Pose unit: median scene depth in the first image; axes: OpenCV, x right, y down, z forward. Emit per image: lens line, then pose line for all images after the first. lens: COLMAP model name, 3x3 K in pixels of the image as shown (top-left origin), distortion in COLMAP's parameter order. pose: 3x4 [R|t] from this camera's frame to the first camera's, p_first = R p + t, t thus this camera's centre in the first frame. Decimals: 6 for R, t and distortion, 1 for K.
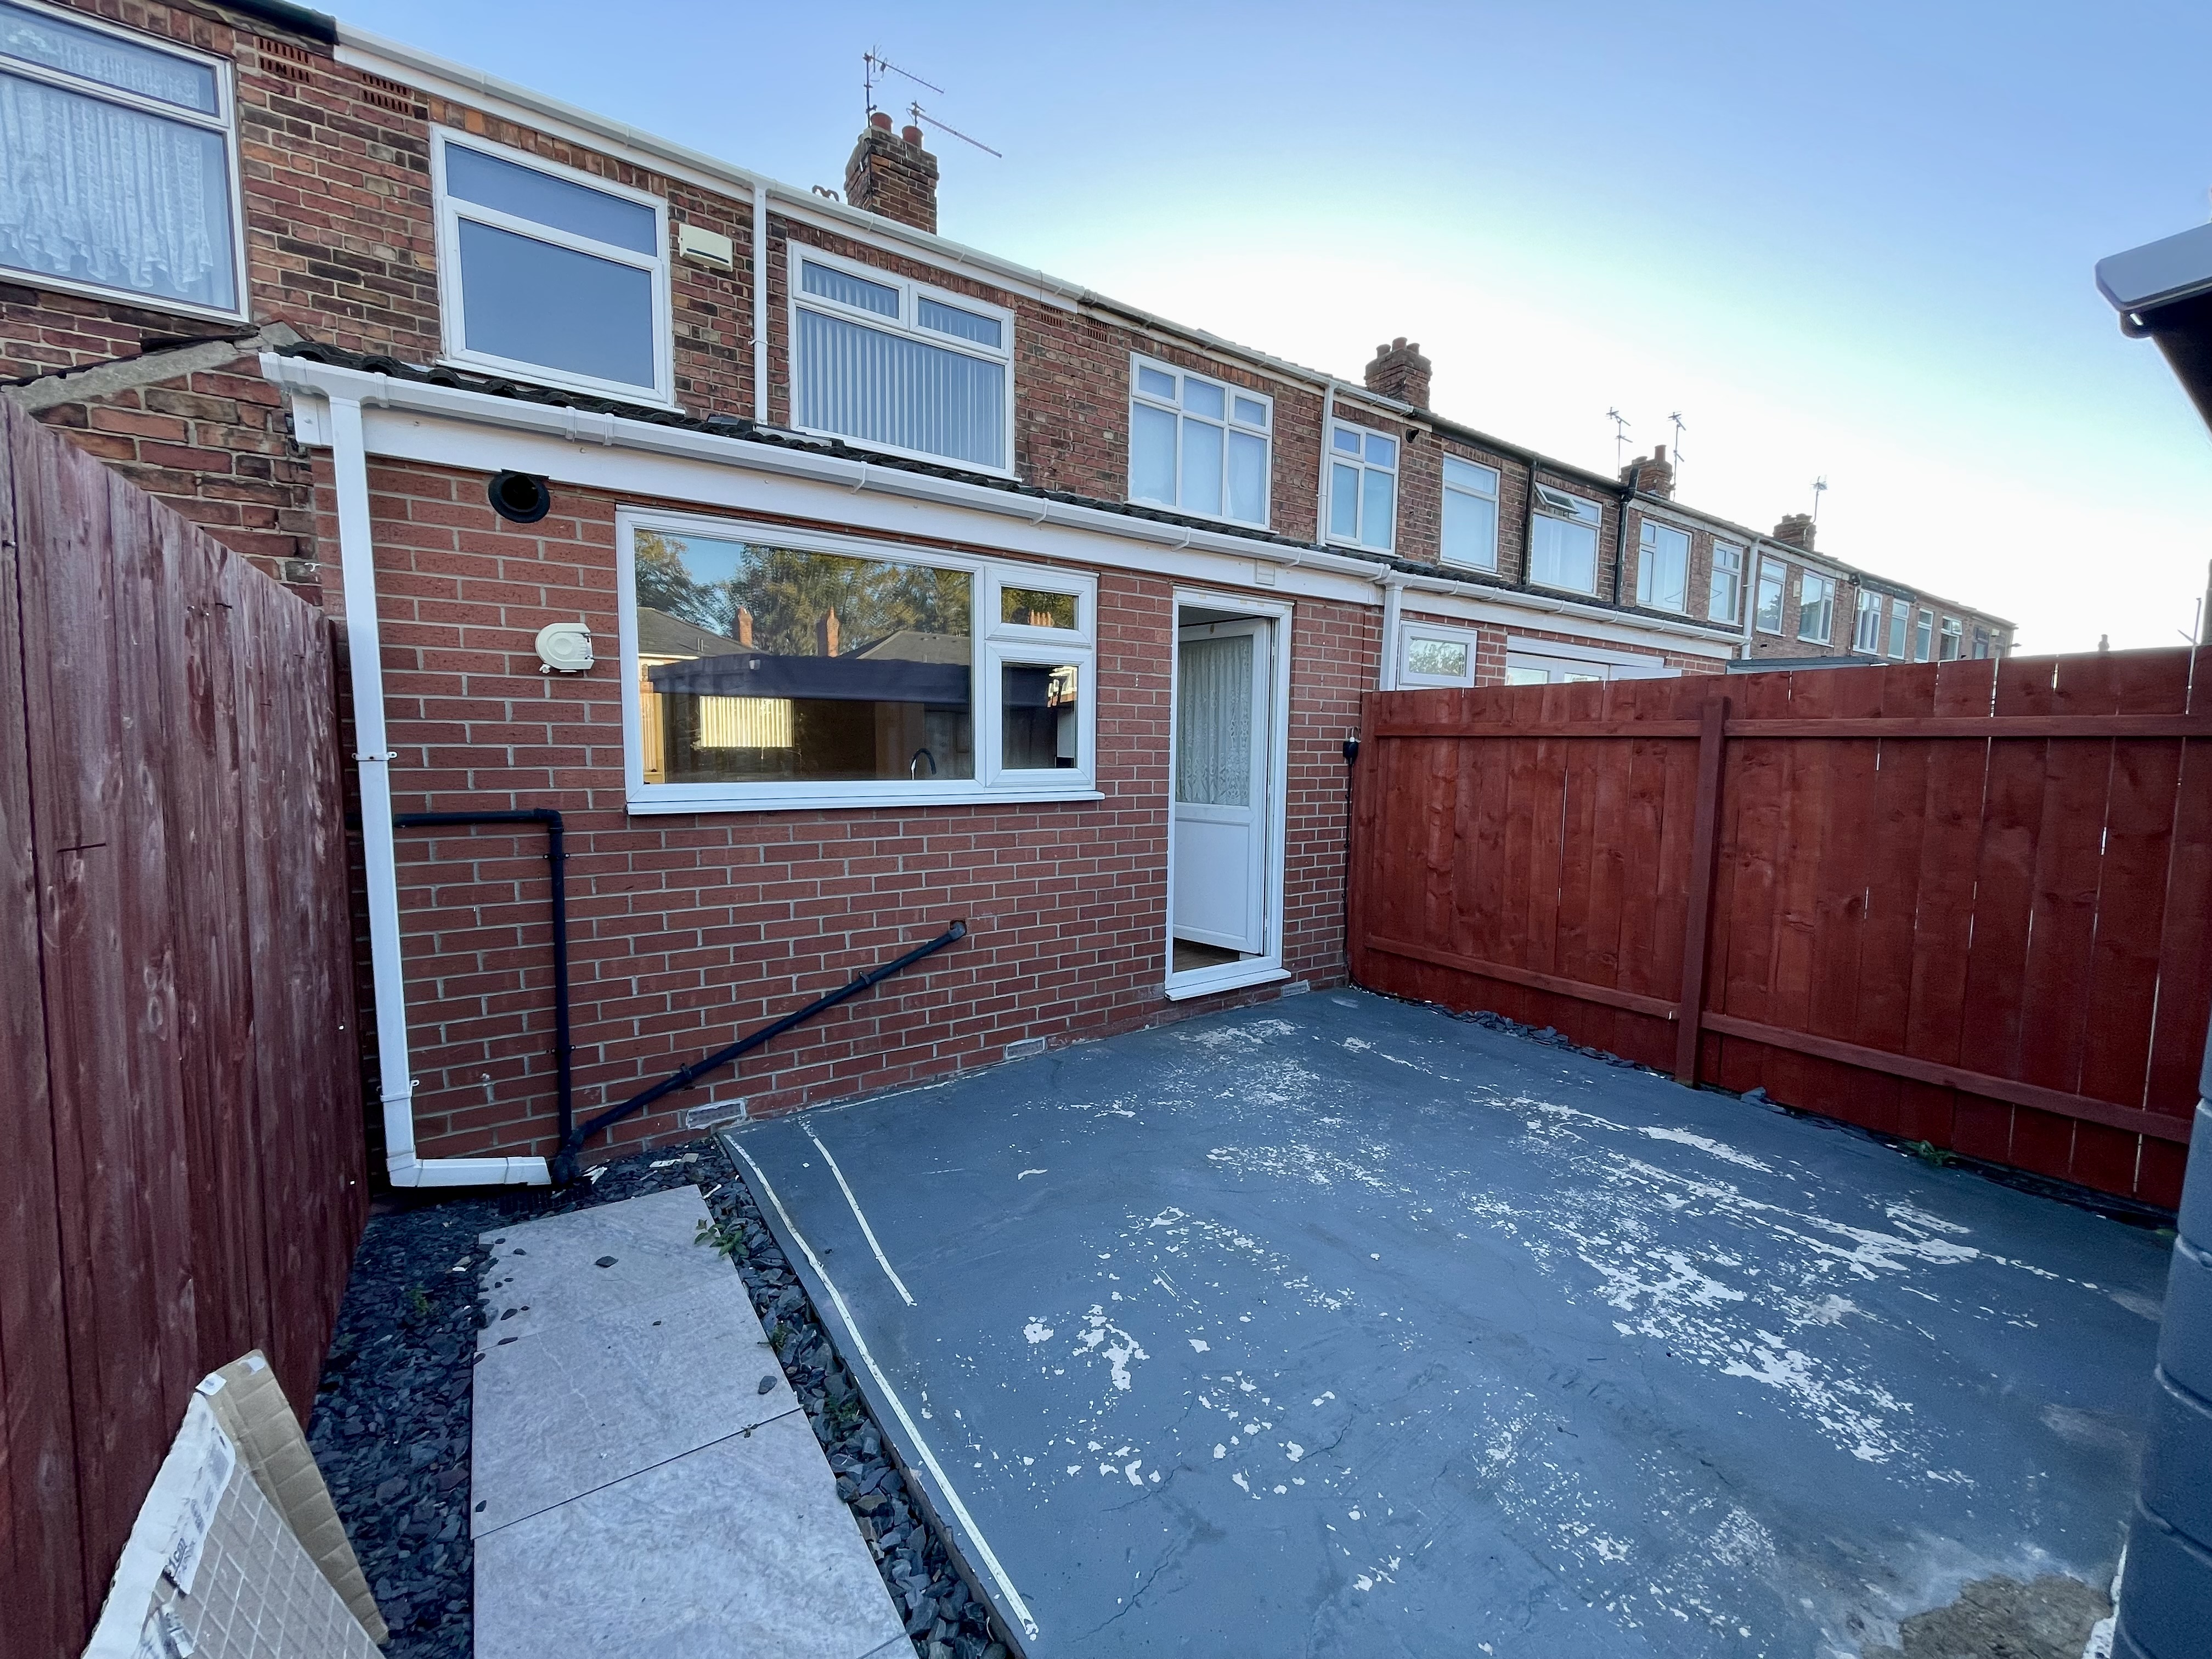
lens RADIAL K [[891.9, 0, 1114.1], [0, 891.9, 815.7], [0, 0, 1]] dist [-0.002908, 0.001078]
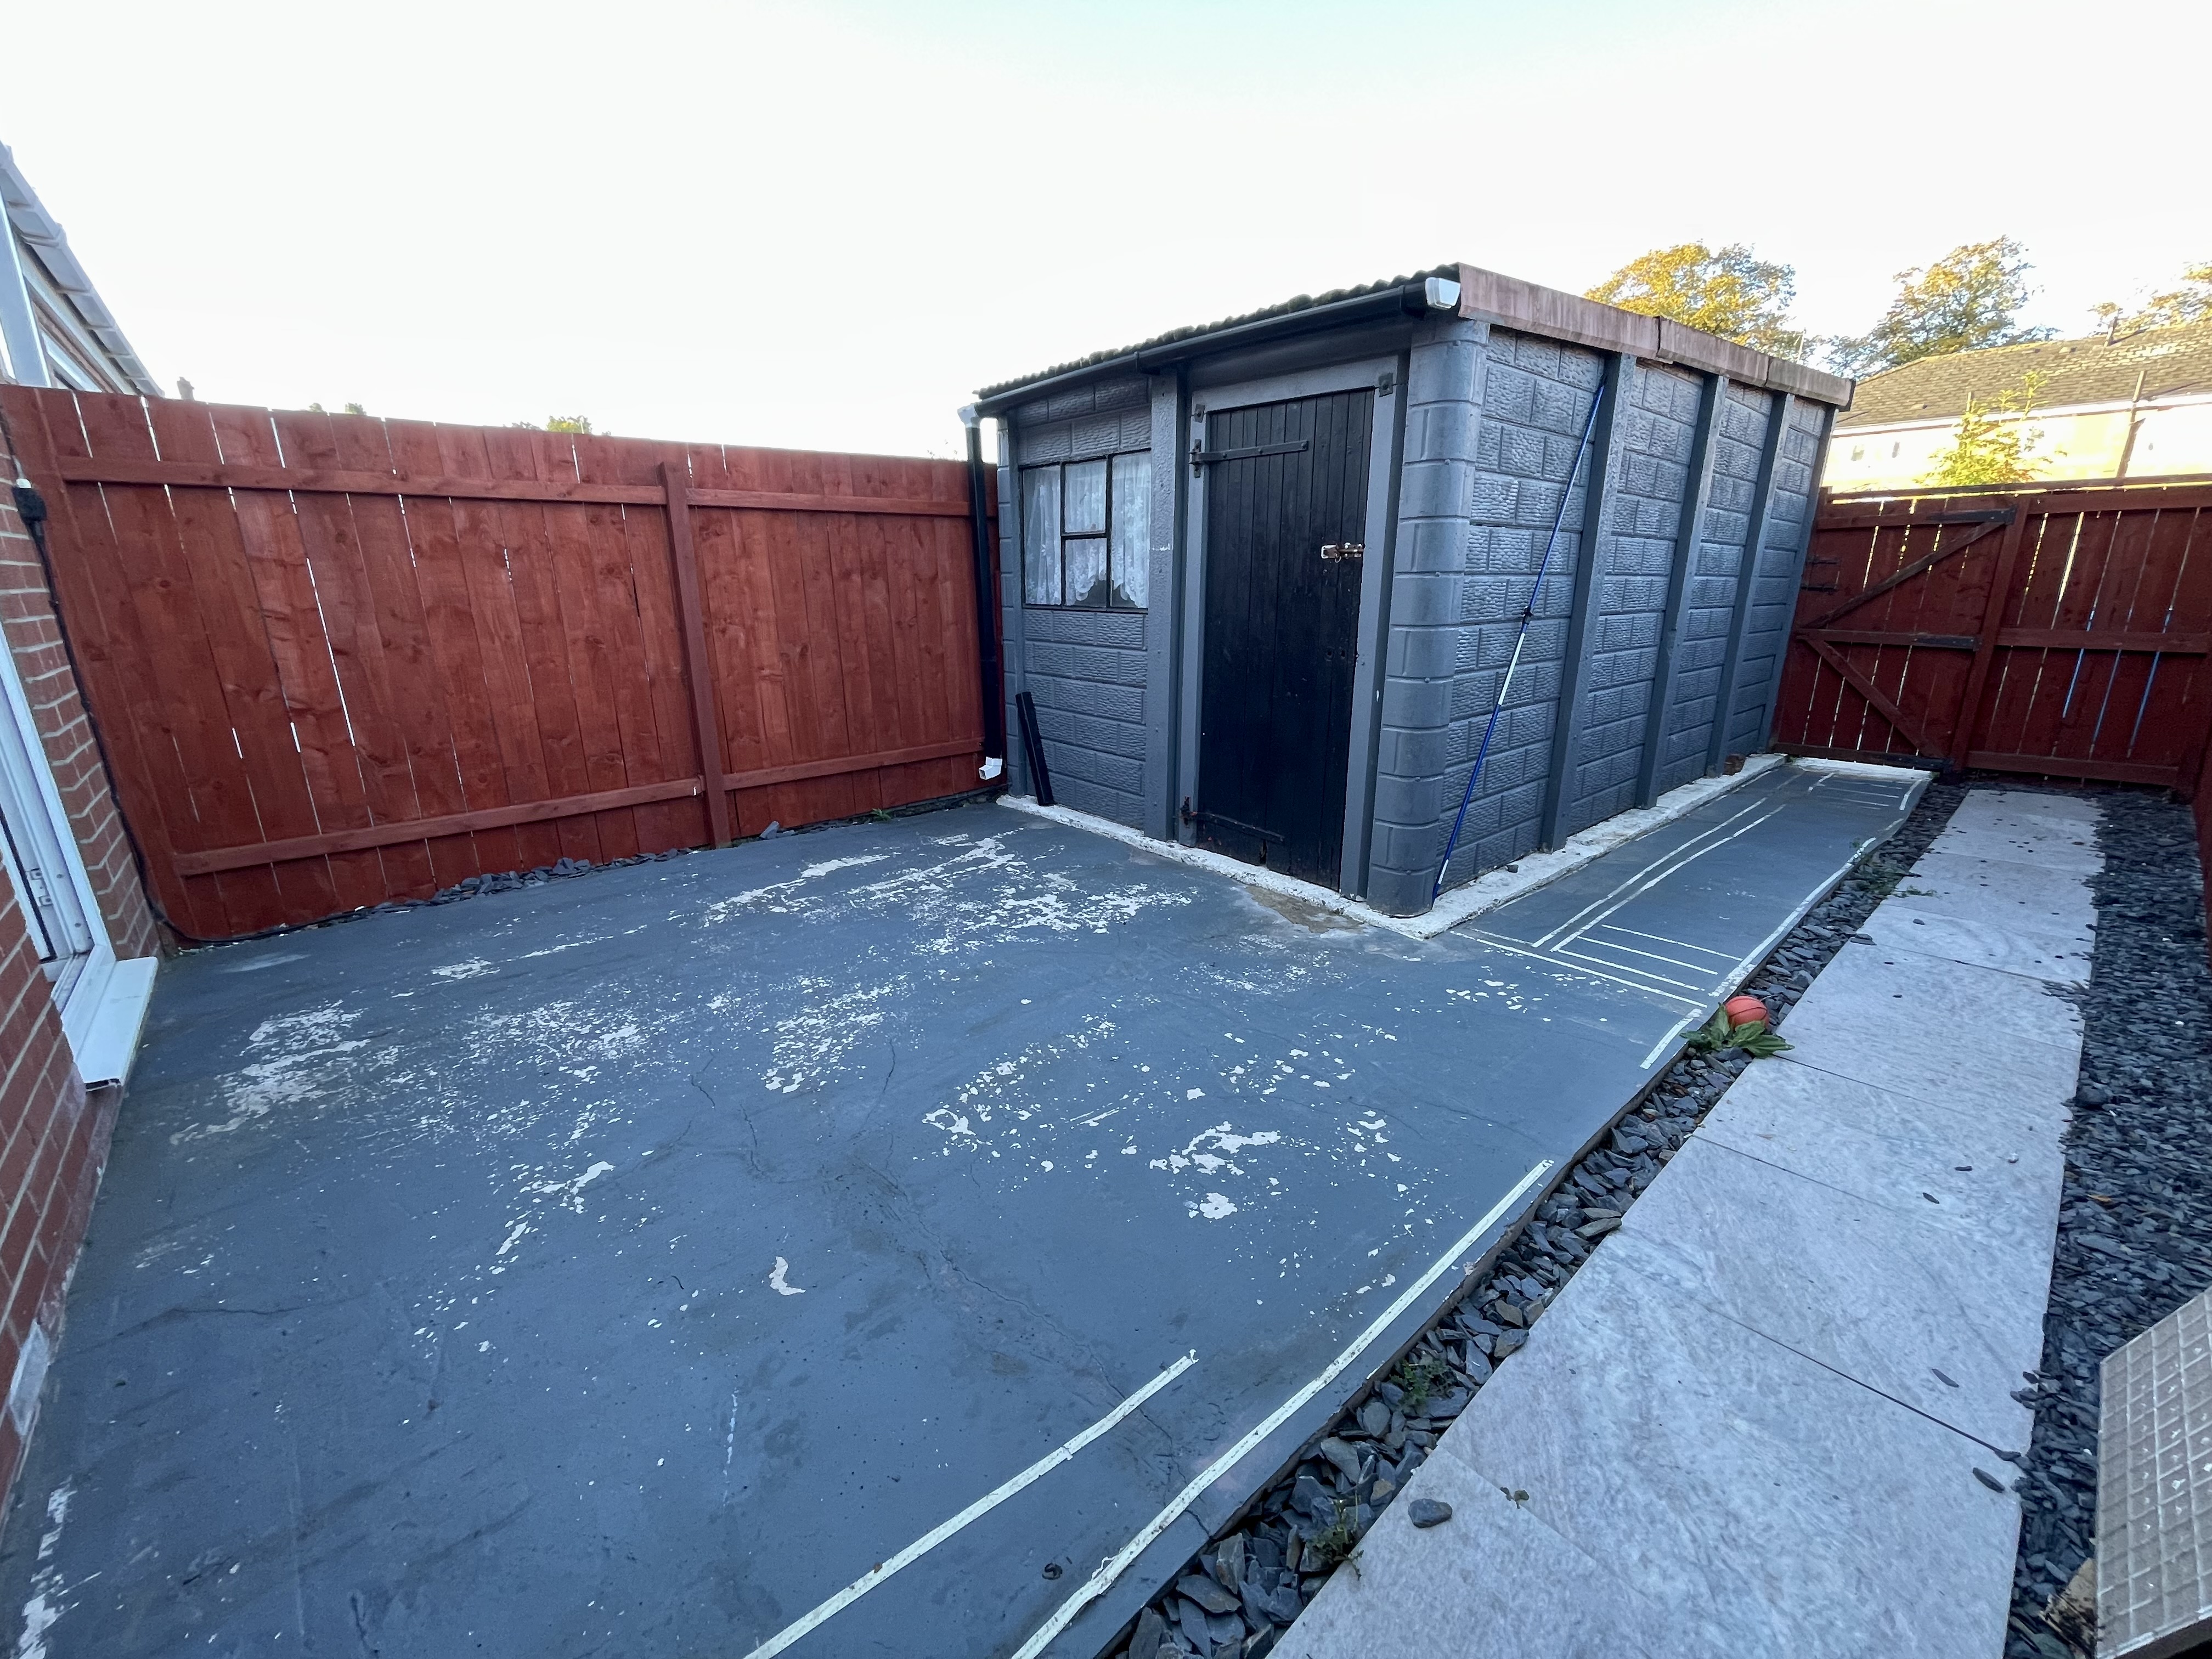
lens RADIAL K [[891.9, 0, 1101.8], [0, 891.9, 823.9], [0, 0, 1]] dist [-0.002908, 0.001078]
pose [[-0.108532, -0.282481, 0.953113, -0.526170], [0.087323, 0.952362, 0.292202, 0.001794], [-0.990250, 0.114942, -0.078694, 0.791498]]
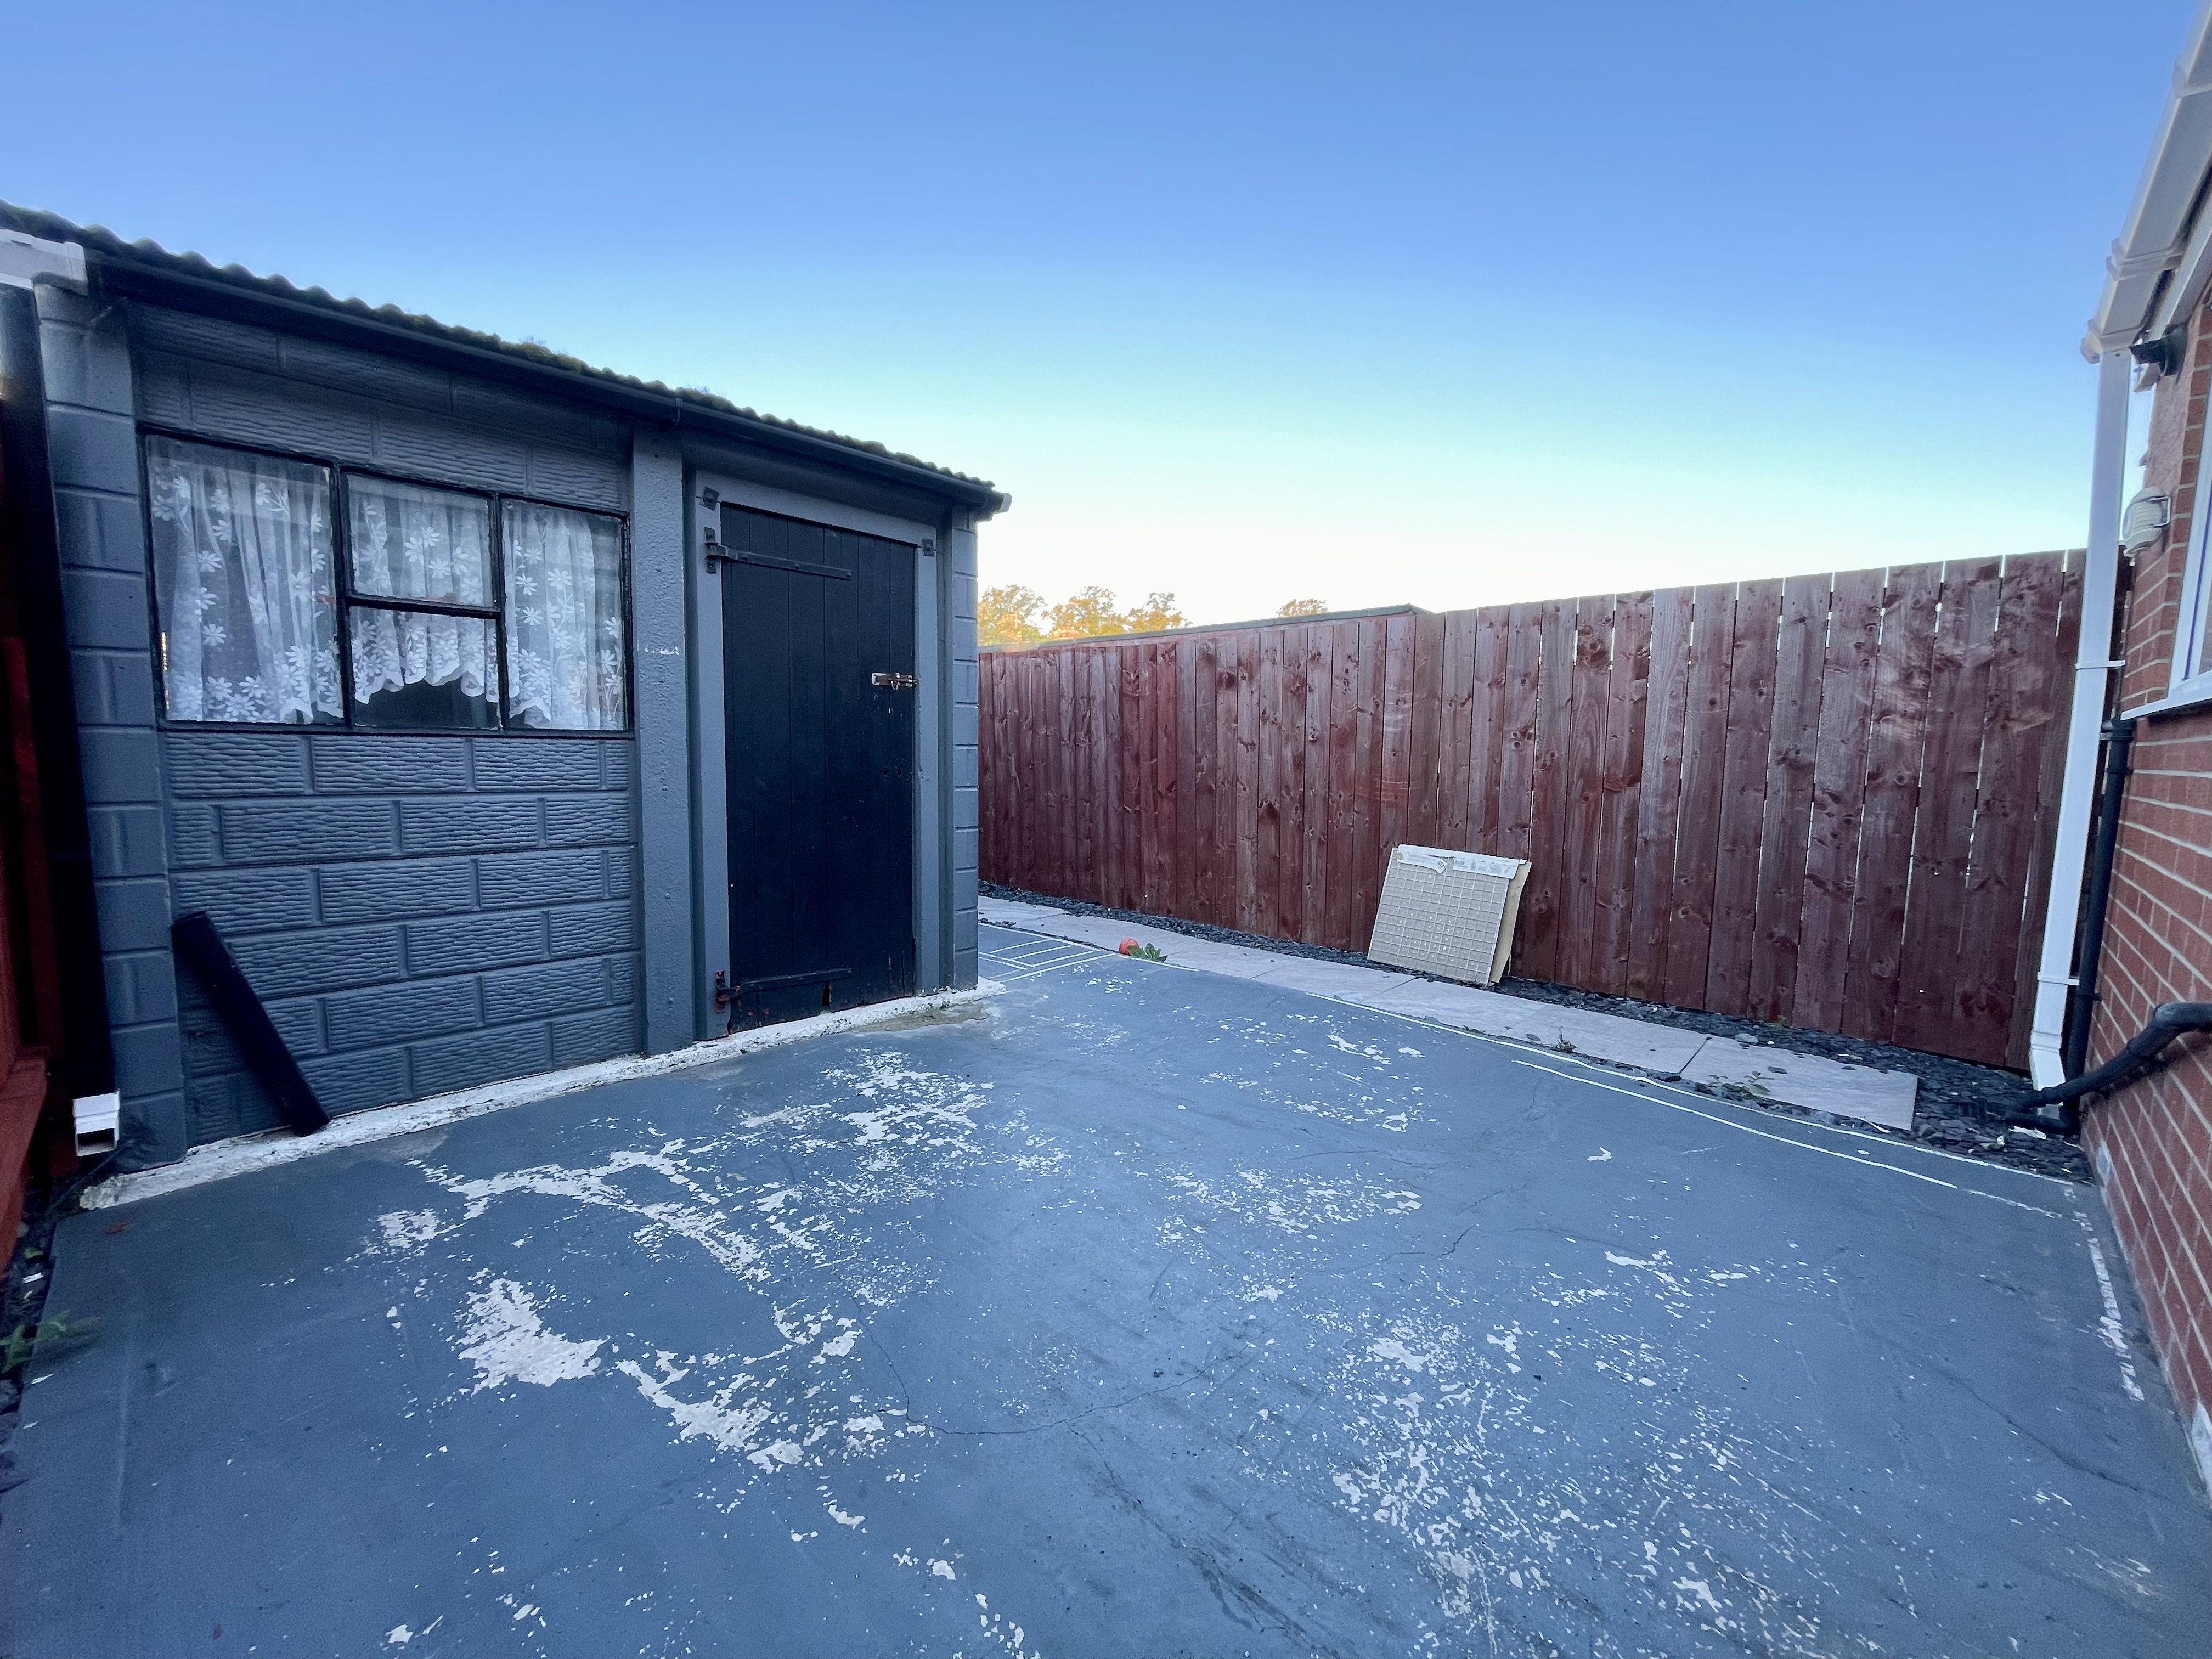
lens RADIAL K [[891.9, 0, 1106.2], [0, 891.9, 828.7], [0, 0, 1]] dist [-0.002908, 0.001078]
pose [[-0.981377, -0.017703, -0.191275, 0.474373], [-0.051947, 0.983102, 0.175534, 0.000318], [0.184935, 0.182201, -0.965713, 1.567710]]
